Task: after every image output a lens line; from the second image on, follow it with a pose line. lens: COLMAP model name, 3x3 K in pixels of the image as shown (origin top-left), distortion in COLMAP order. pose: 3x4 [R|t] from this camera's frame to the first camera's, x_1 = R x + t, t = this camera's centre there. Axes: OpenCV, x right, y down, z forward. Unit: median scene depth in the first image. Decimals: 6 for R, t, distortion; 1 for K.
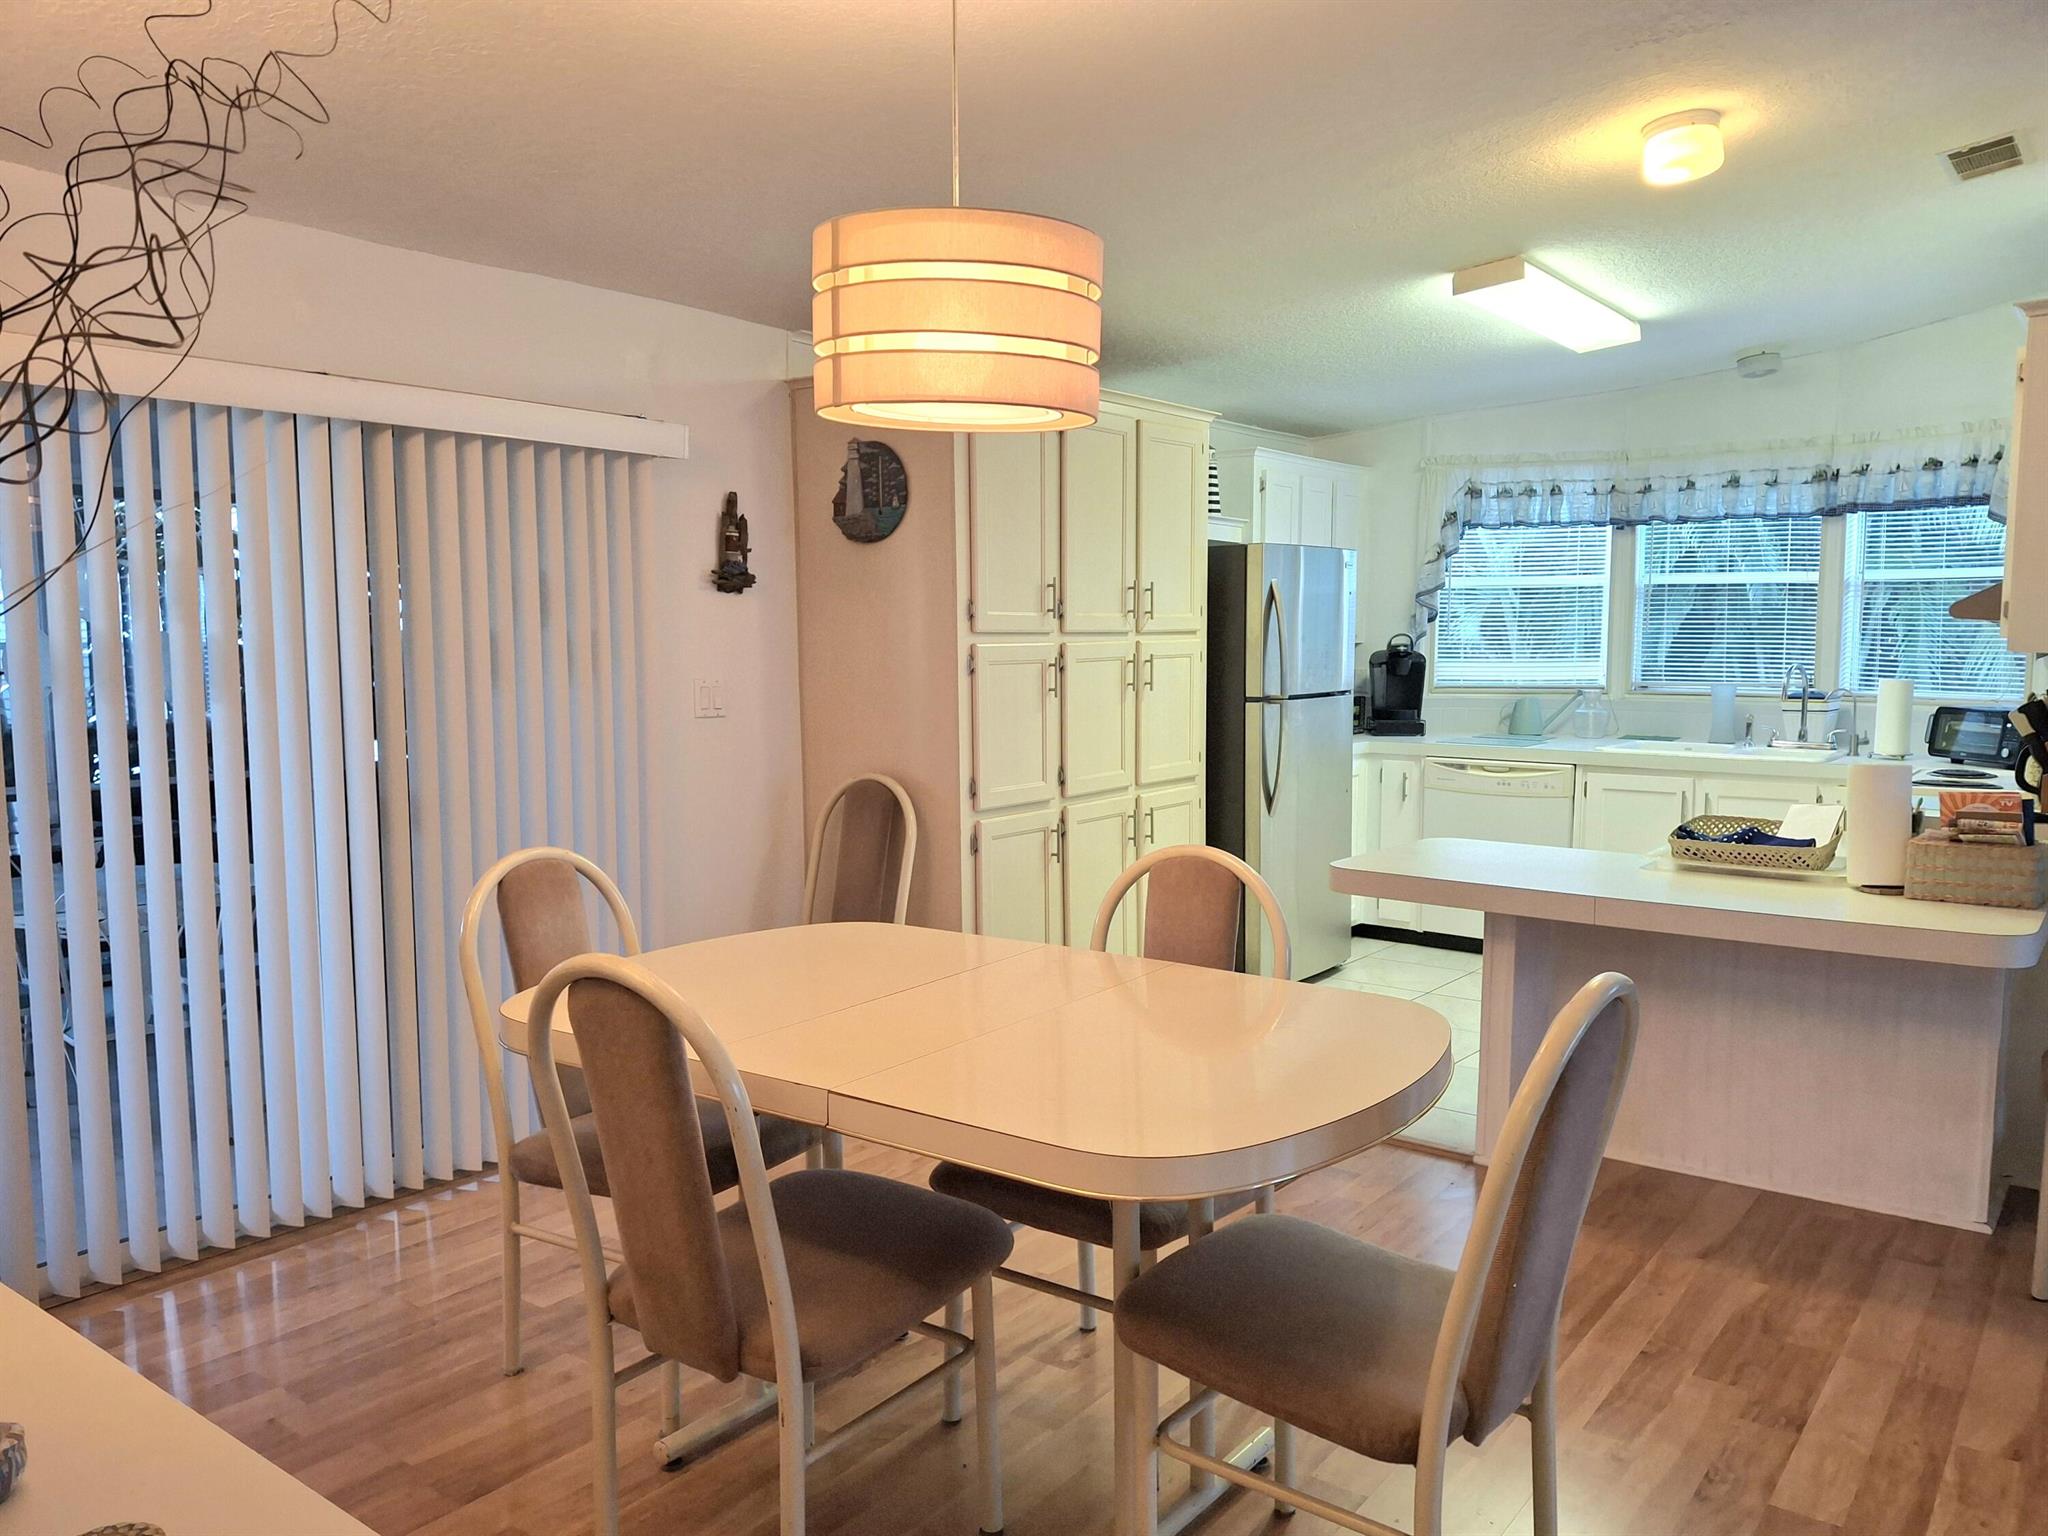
lens RADIAL K [[1539.0, 0, 1024.0], [0, 1539.0, 768.0], [0, 0, 1]] dist [0.101969, -0.136187]
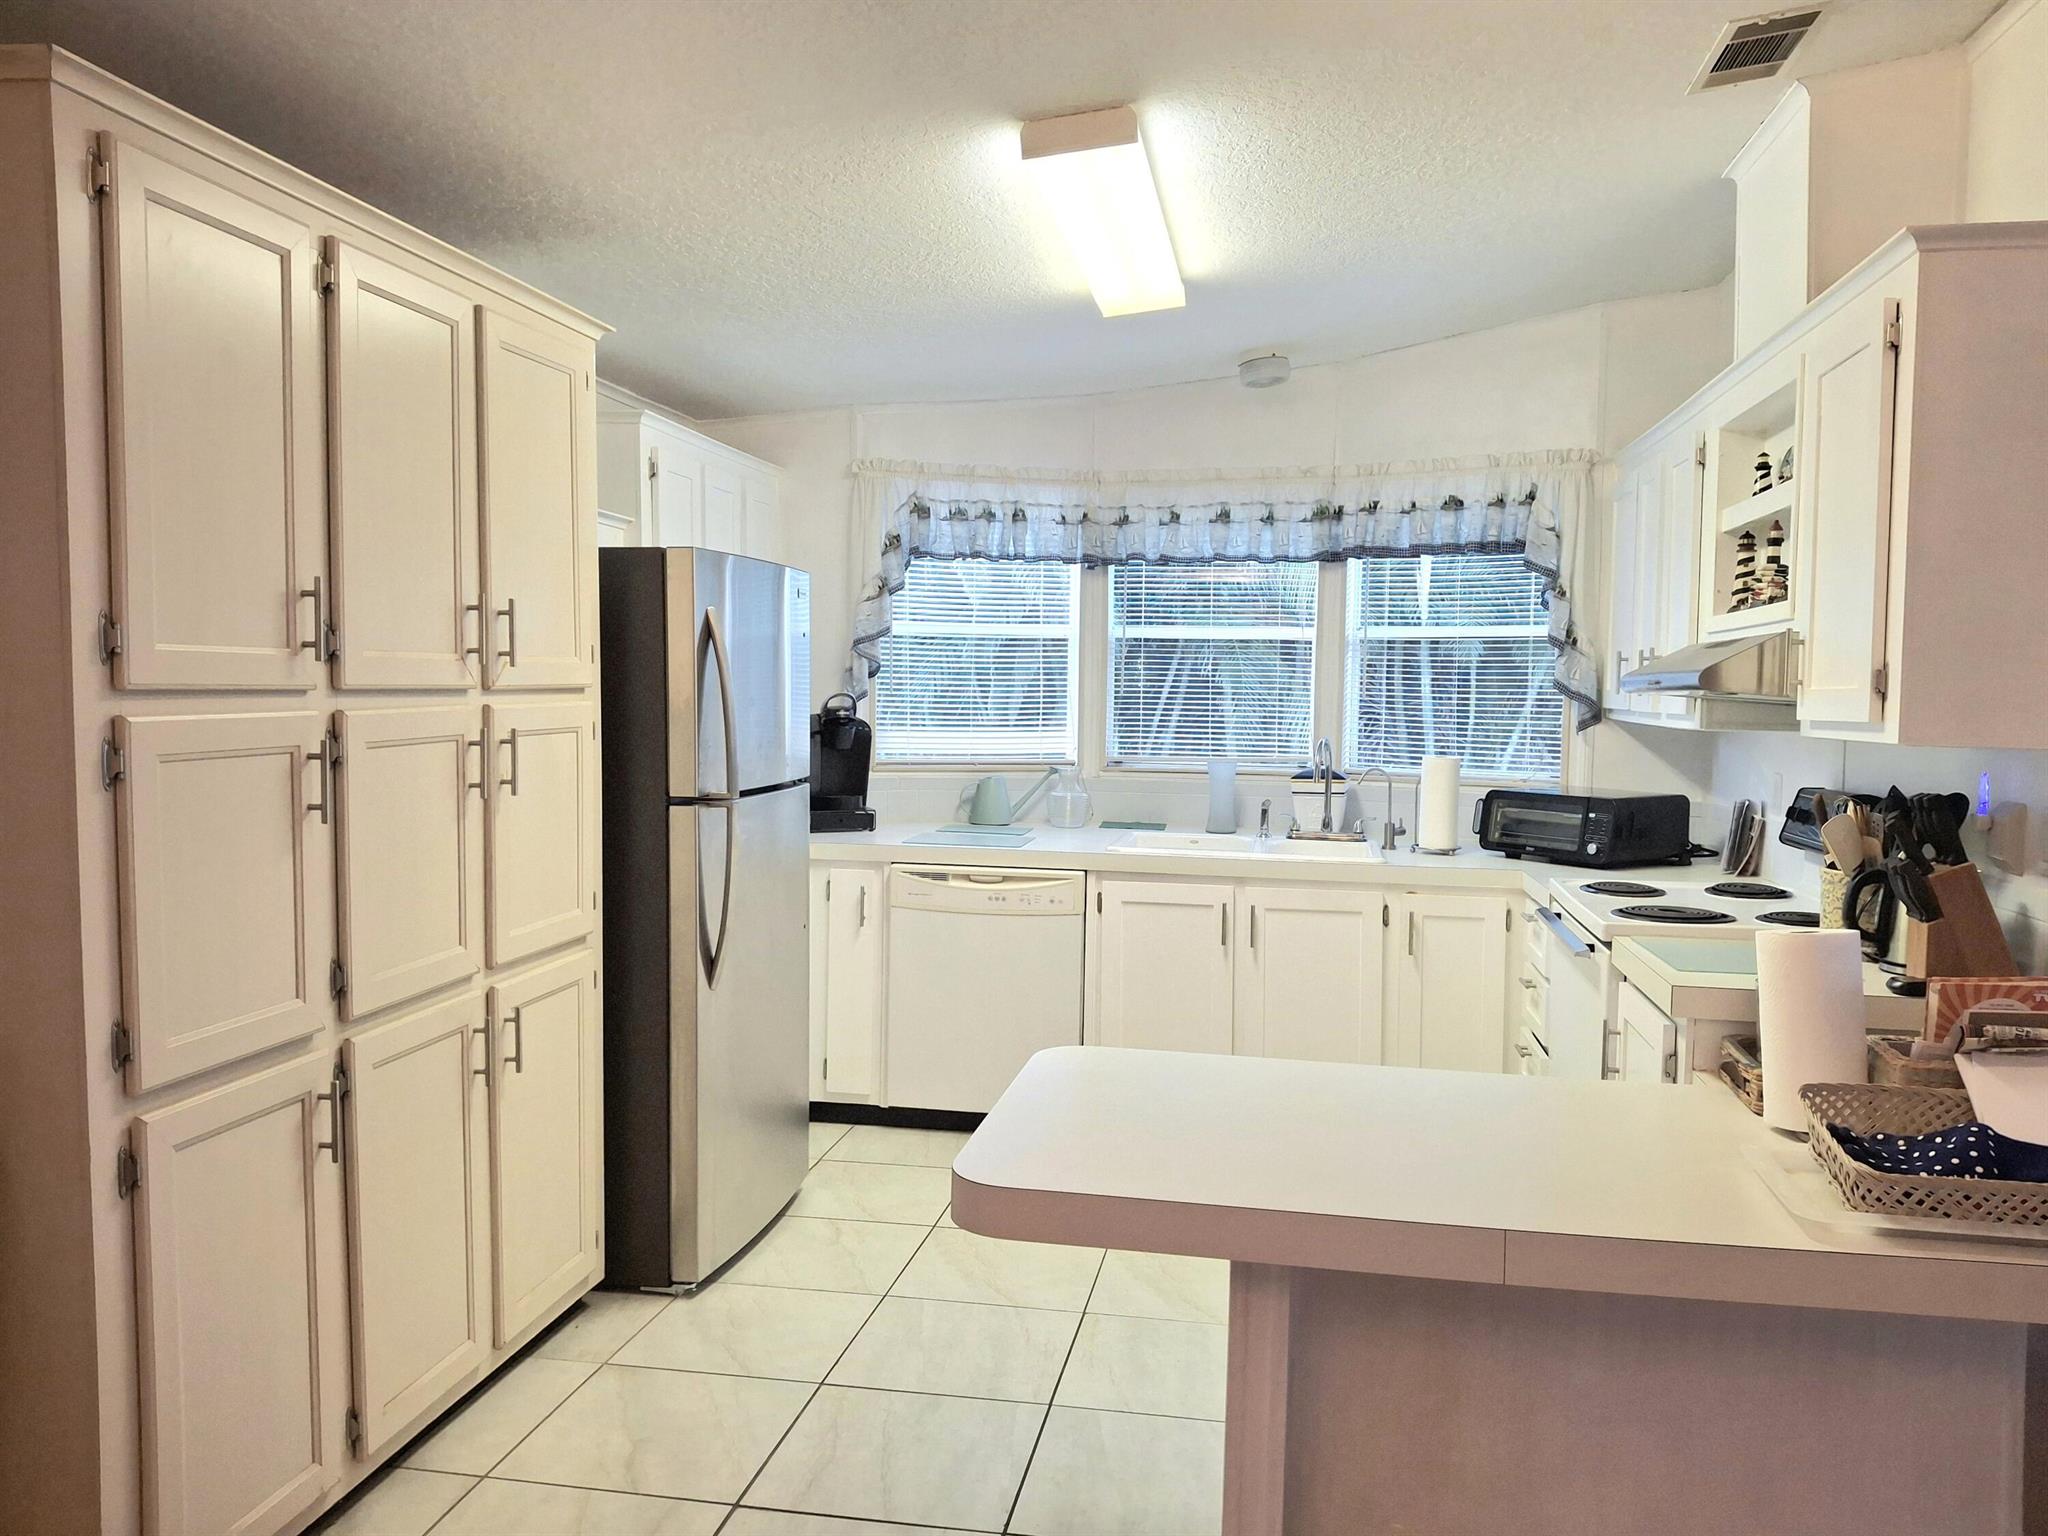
lens RADIAL K [[1482.9, 0, 1024.0], [0, 1482.9, 768.0], [0, 0, 1]] dist [0.144001, -0.313382]
pose [[0.894032, -0.012992, 0.447816, 0.004219], [0.026814, 0.999339, -0.024540, -0.035005], [-0.447201, 0.033947, 0.893789, 0.365594]]
